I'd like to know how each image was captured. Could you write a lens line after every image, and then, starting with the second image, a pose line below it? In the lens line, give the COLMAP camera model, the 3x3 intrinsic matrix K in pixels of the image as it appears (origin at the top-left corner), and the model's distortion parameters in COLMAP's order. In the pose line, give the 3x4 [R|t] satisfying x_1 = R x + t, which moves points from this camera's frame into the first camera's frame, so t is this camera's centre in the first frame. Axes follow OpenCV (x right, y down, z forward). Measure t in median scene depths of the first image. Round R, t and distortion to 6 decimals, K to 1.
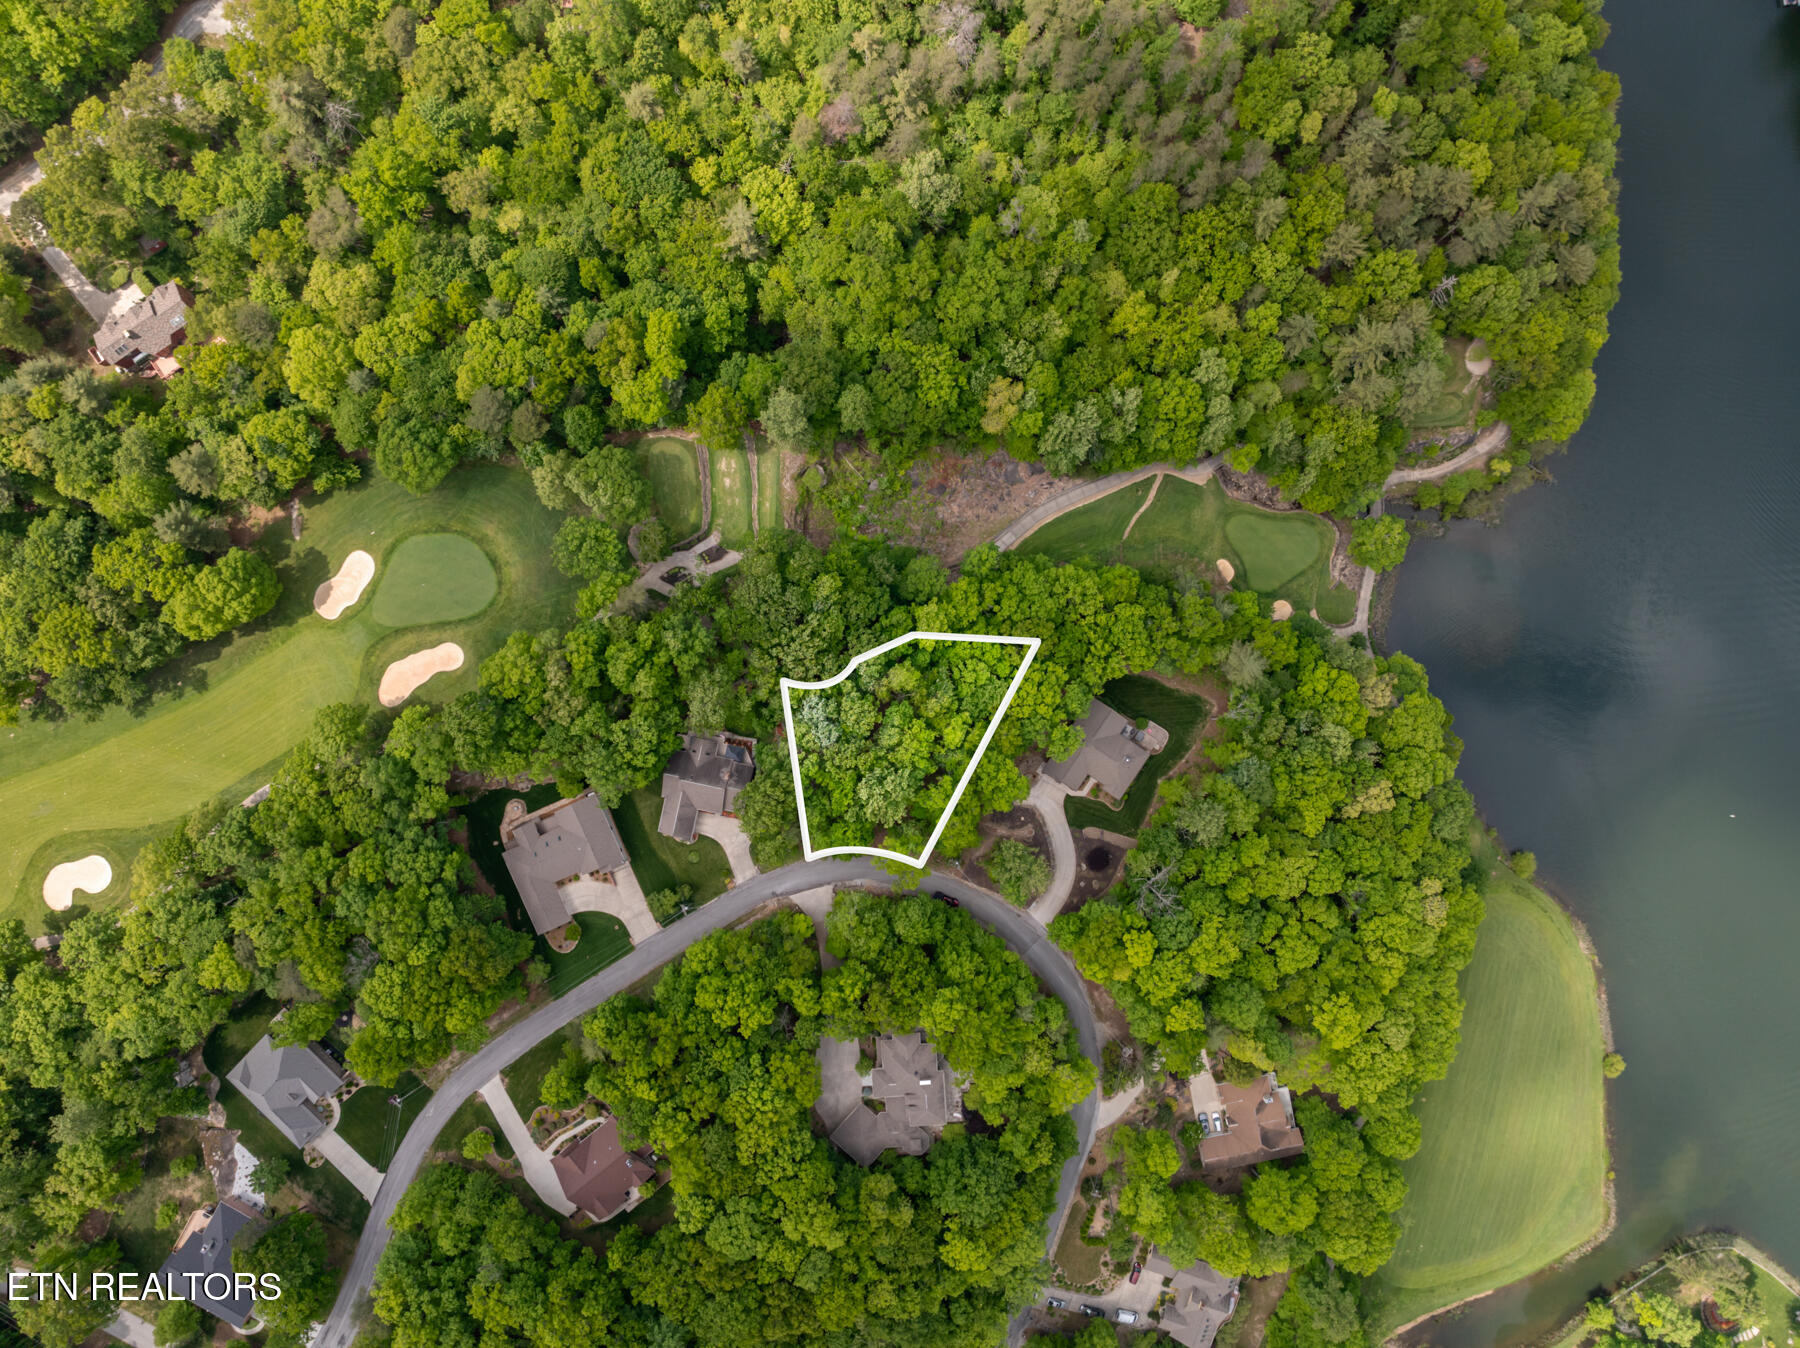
lens RADIAL K [[1387.7, 0, 900.0], [0, 1387.7, 674.0], [0, 0, 1]] dist [-0.002827, -0.004186]
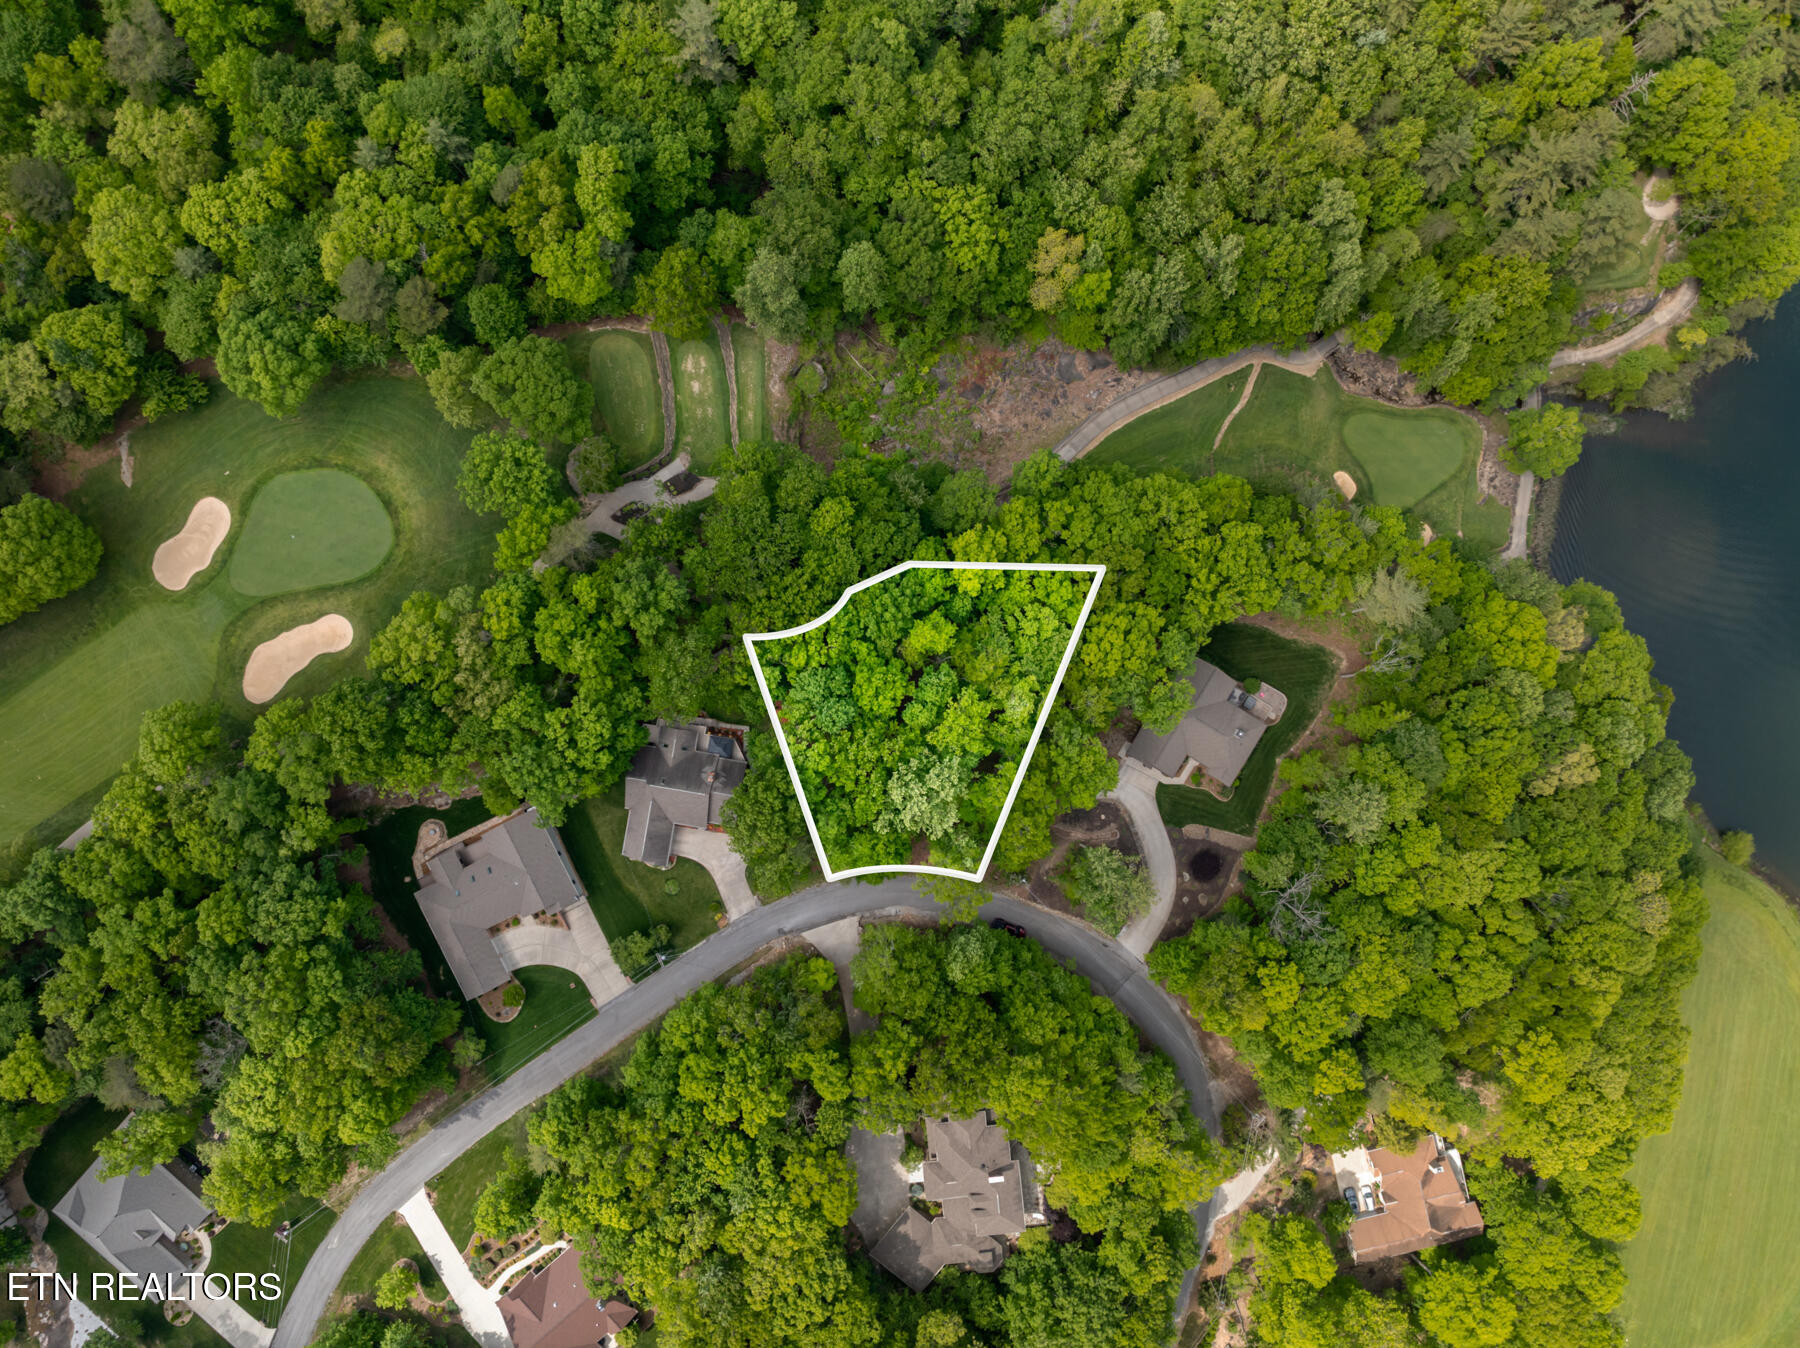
lens RADIAL K [[1368.8, 0, 900.0], [0, 1368.8, 674.0], [0, 0, 1]] dist [-0.051647, 0.058206]
pose [[0.999108, -0.041891, 0.005330, -0.025215], [0.041883, 0.999121, 0.001533, 0.021582], [-0.005389, -0.001308, 0.999985, 0.270436]]
